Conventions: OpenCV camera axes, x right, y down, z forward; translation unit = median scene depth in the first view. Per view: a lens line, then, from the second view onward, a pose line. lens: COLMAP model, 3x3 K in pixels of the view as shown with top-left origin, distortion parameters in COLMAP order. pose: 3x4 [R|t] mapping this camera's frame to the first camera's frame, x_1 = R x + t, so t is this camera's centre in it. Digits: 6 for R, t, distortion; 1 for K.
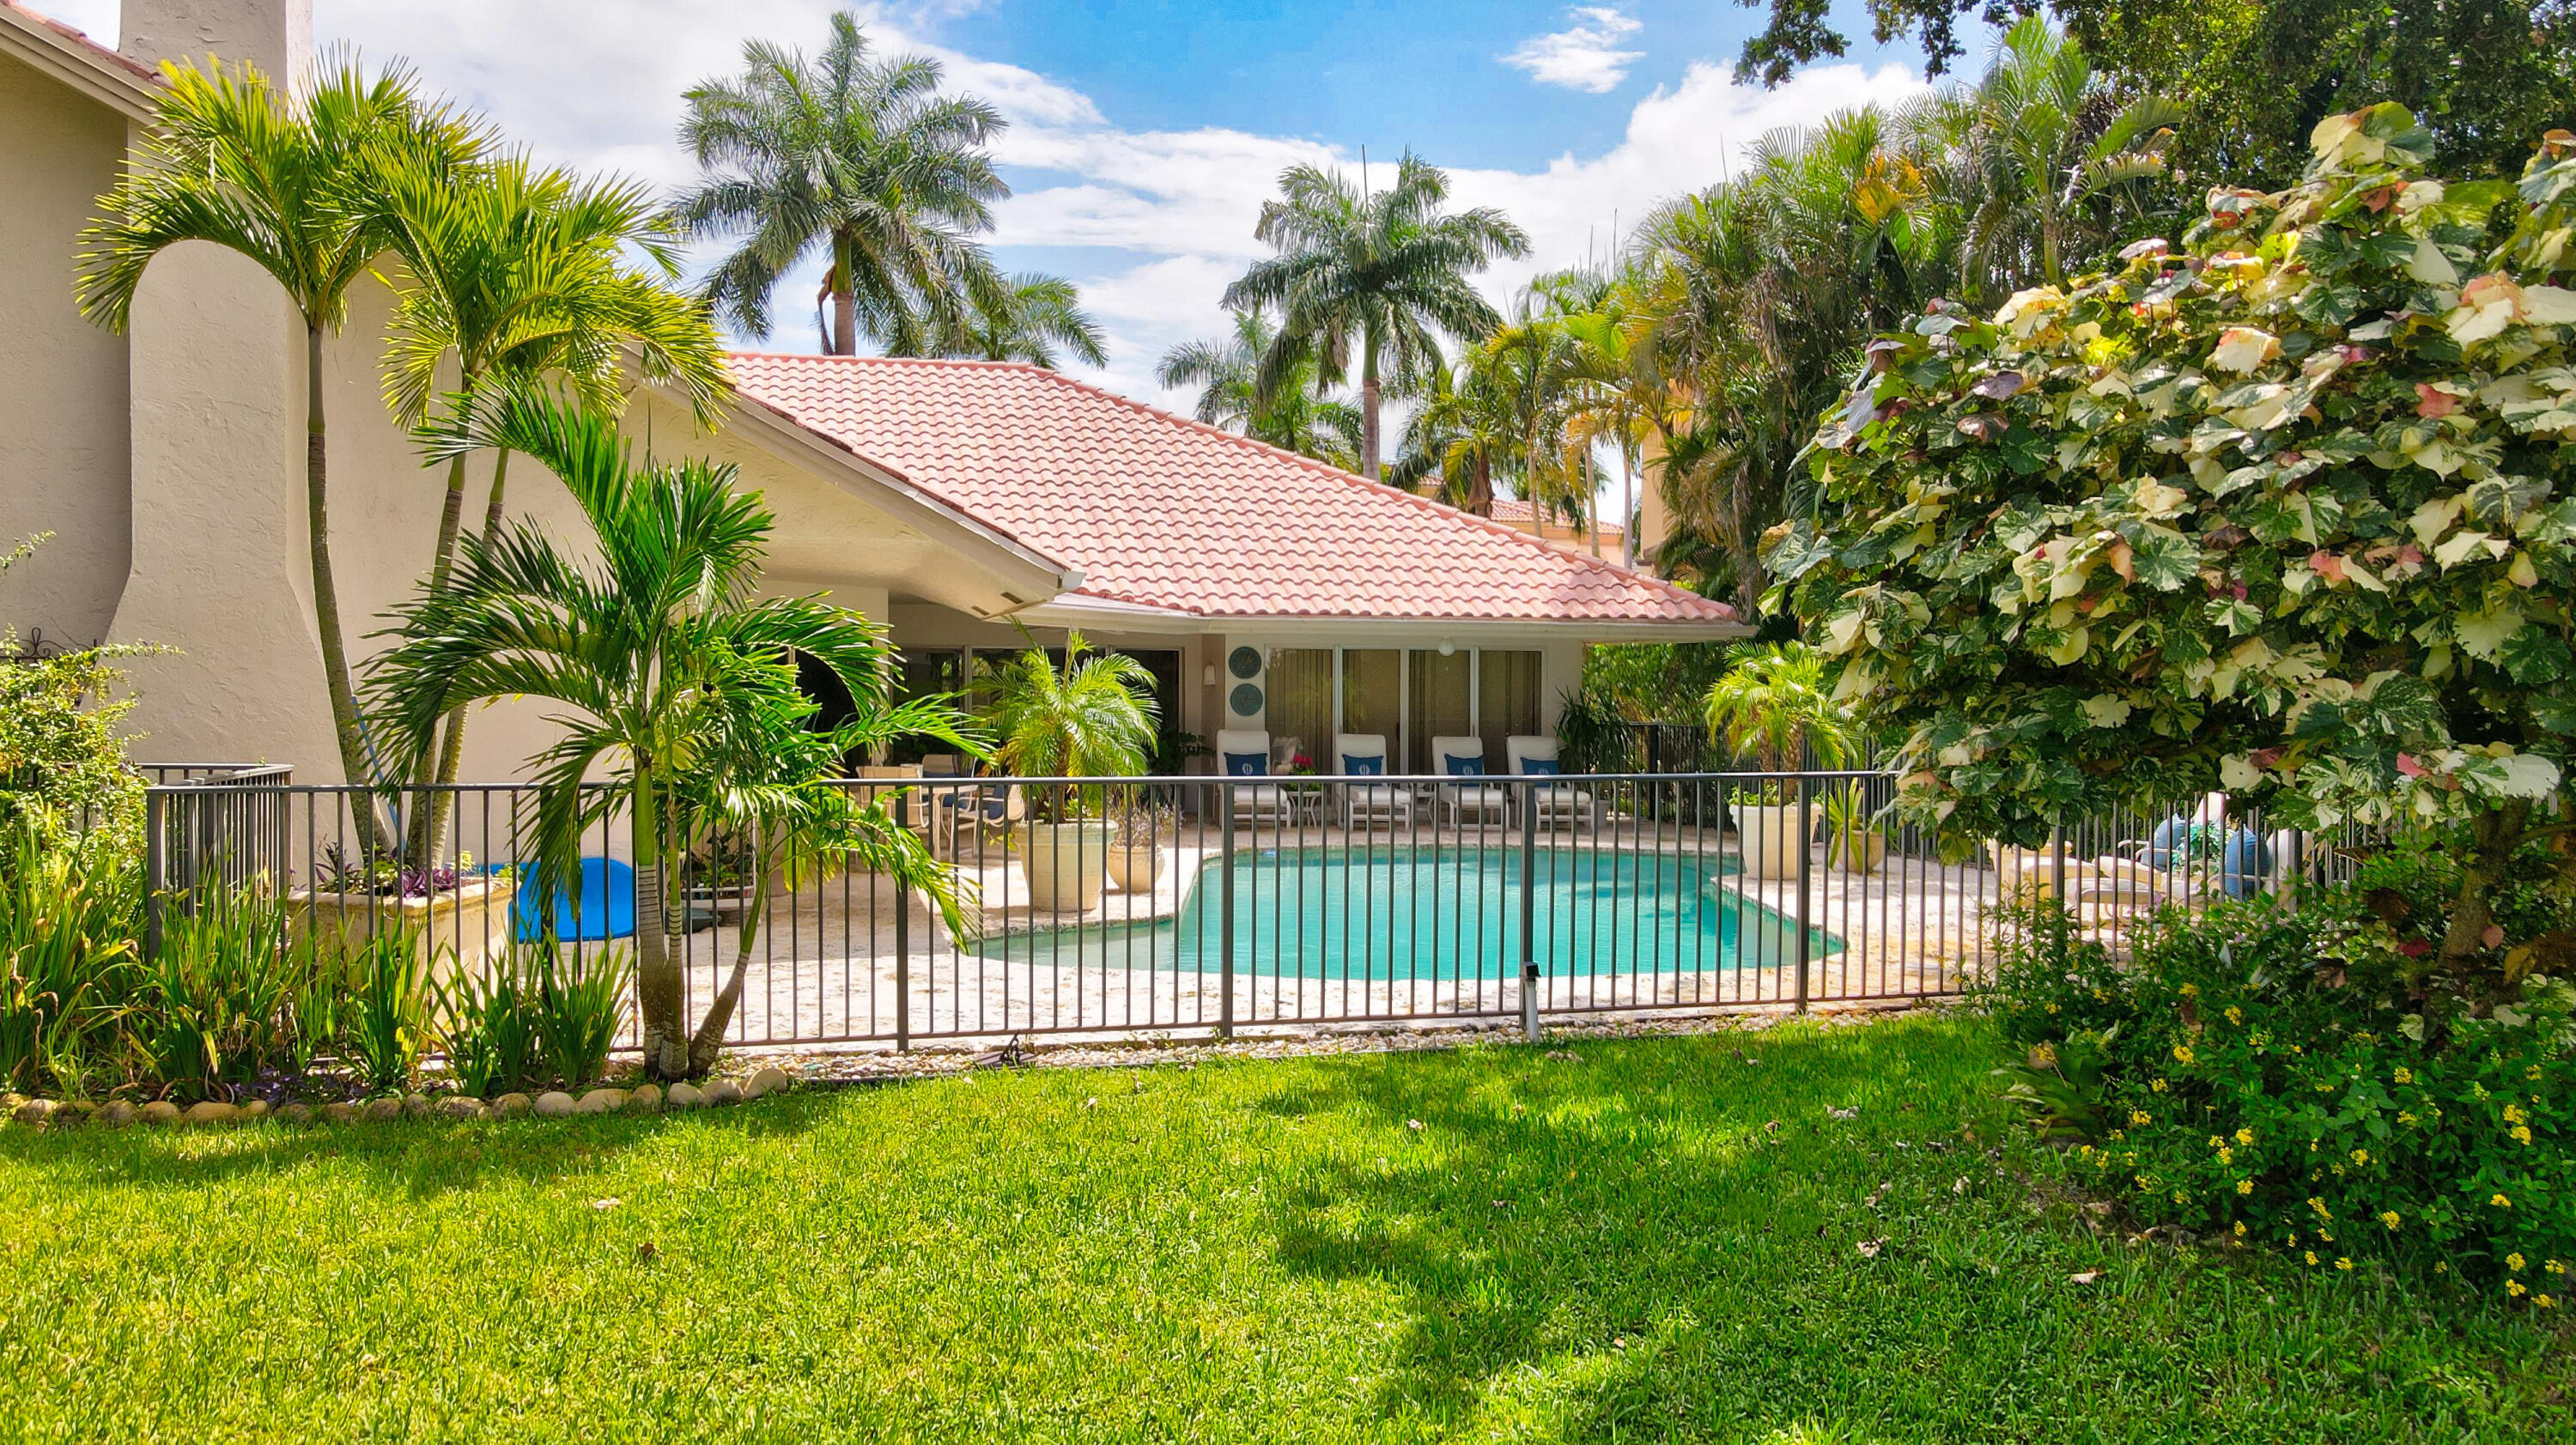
lens RADIAL K [[1967.9, 0, 1288.0], [0, 1967.9, 722.5], [0, 0, 1]] dist [-0.026102, 0.014808]
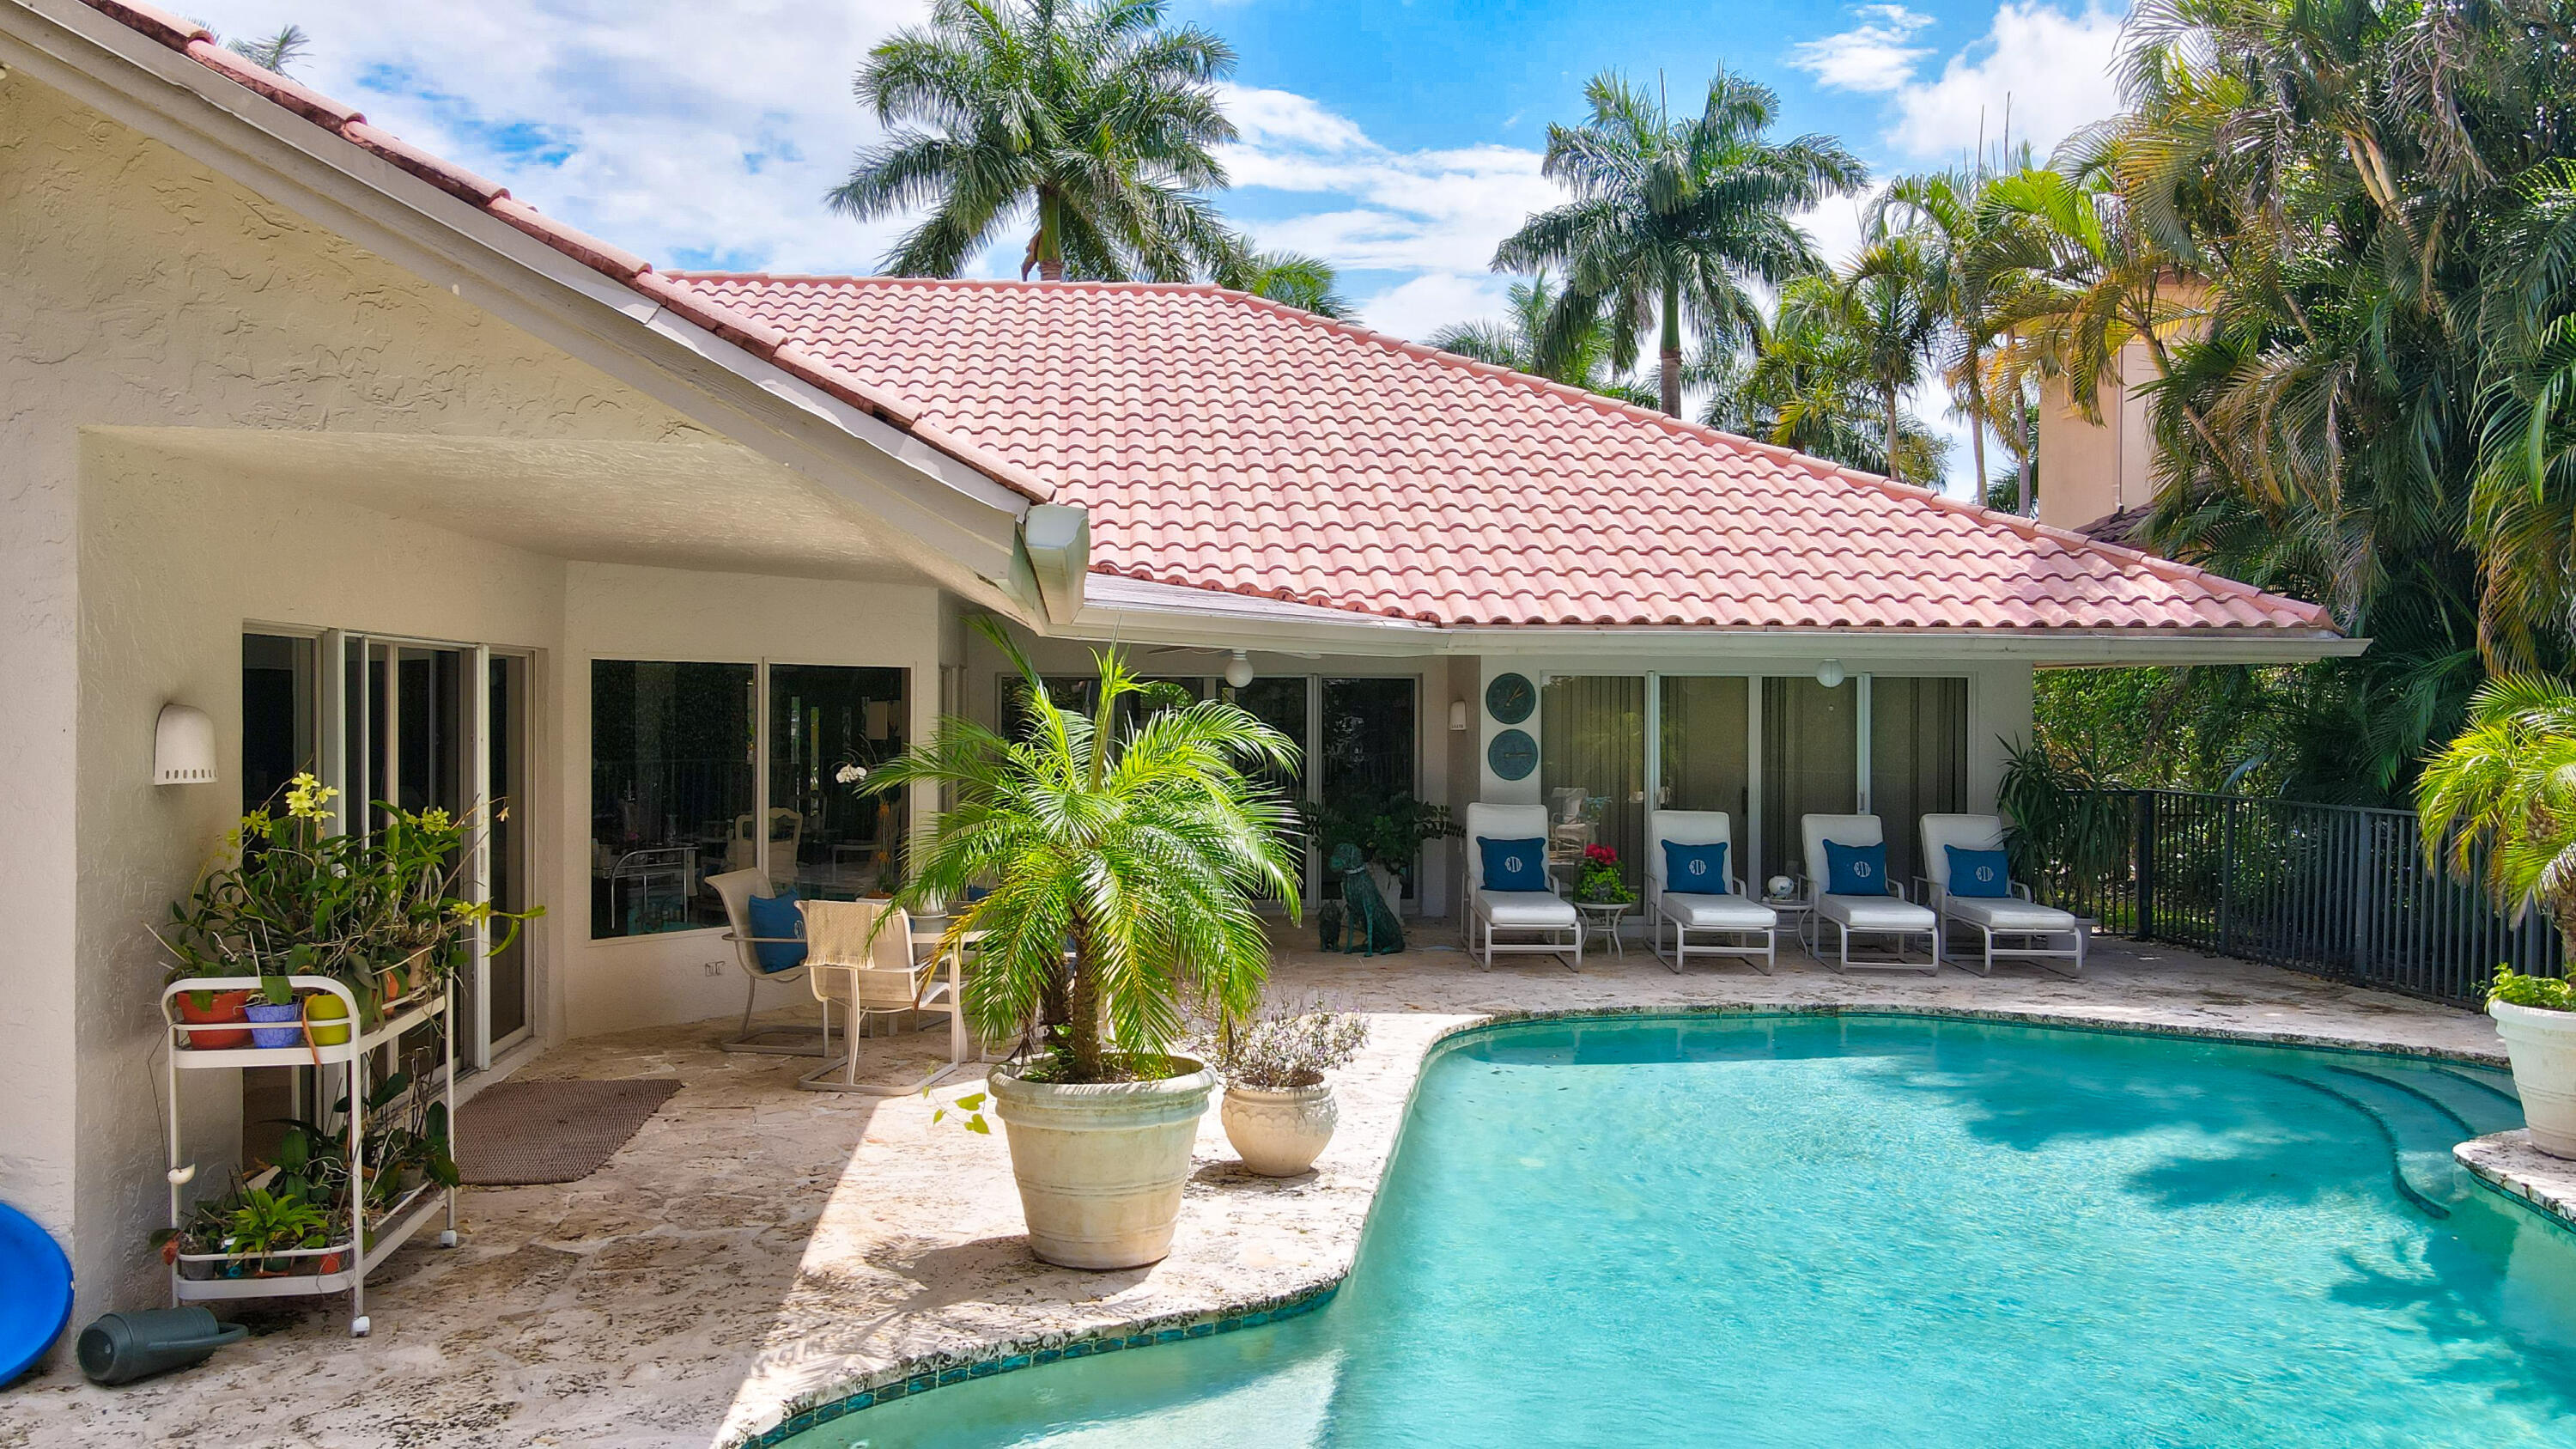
lens RADIAL K [[1968.3, 0, 1288.0], [0, 1968.3, 724.5], [0, 0, 1]] dist [-0.026102, 0.014808]
pose [[0.989977, 0.000104, -0.141231, -0.002622], [-0.001472, 0.999953, -0.009580, -0.015355], [0.141223, 0.009692, 0.989930, 0.332053]]
